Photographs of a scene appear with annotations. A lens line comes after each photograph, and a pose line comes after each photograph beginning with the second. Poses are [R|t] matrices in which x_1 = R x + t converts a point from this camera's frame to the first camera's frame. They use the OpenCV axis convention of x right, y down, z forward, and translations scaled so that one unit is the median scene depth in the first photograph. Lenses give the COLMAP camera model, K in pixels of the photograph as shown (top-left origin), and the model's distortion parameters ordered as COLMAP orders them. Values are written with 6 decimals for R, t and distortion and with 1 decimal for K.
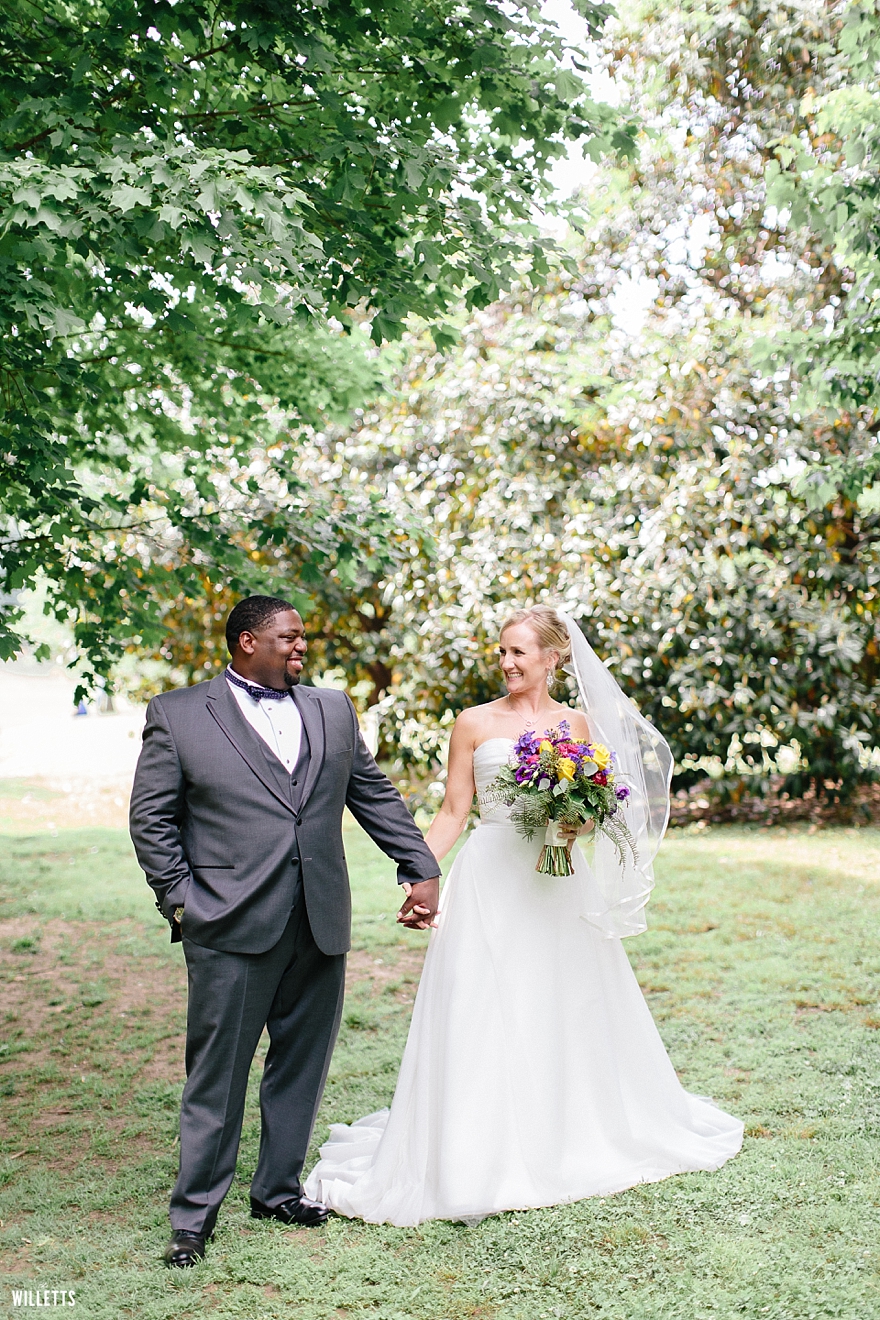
lens RADIAL K [[1885.6, 0, 439.8], [0, 1885.6, 660.0], [0, 0, 1]] dist [0.072581, 0.000000]
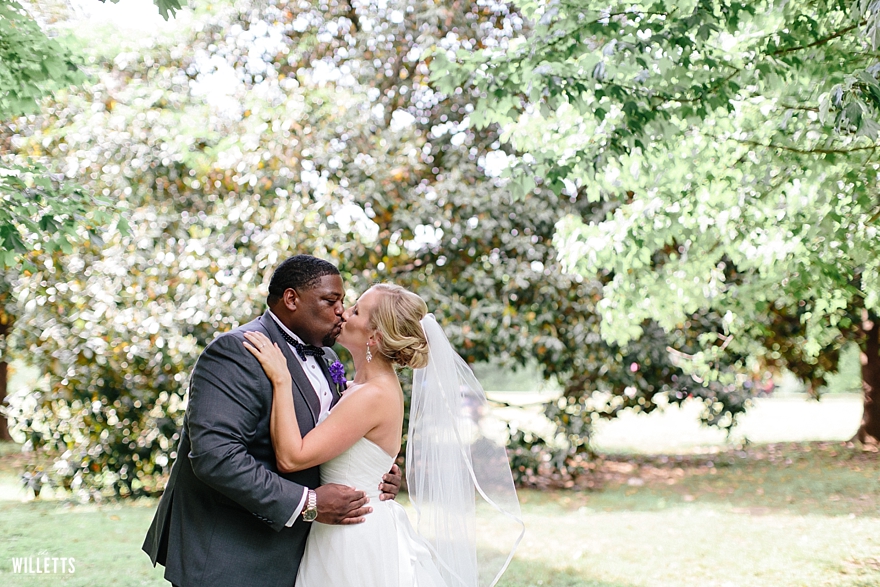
lens RADIAL K [[1257.1, 0, 440.2], [0, 1257.1, 295.3], [0, 0, 1]] dist [0.072581, 0.000000]
pose [[0.949959, 0.024868, 0.311383, -0.028474], [-0.007835, 0.998409, -0.055834, 0.003713], [-0.312276, 0.050600, 0.948643, 0.176024]]
